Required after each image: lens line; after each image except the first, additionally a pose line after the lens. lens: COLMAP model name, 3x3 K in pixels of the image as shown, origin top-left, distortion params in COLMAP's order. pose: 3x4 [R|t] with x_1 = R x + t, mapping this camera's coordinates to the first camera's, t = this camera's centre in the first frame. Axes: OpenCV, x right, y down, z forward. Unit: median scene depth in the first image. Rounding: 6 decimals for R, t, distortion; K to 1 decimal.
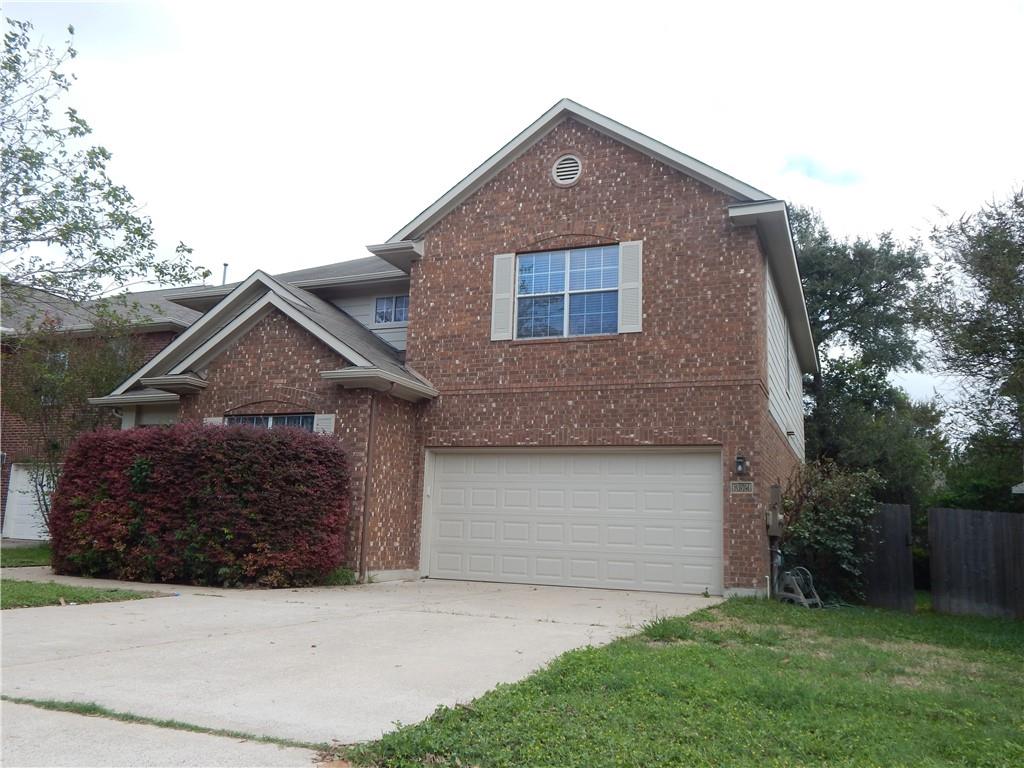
lens RADIAL K [[844.6, 0, 512.0], [0, 844.6, 384.0], [0, 0, 1]] dist [0.001047, 0.000486]
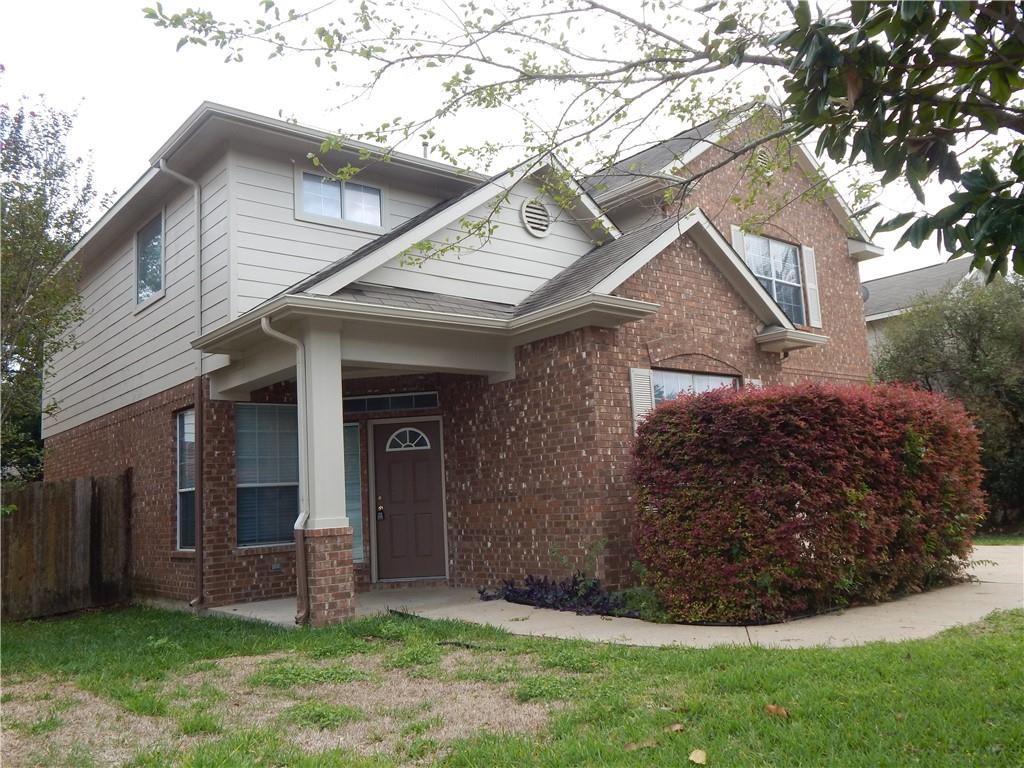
lens RADIAL K [[844.6, 0, 512.0], [0, 844.6, 384.0], [0, 0, 1]] dist [0.001047, 0.000486]
pose [[0.467048, 0.067723, 0.881635, -1.023188], [-0.087836, 0.995685, -0.029952, 0.083156], [-0.879859, -0.063450, 0.470981, 0.792211]]
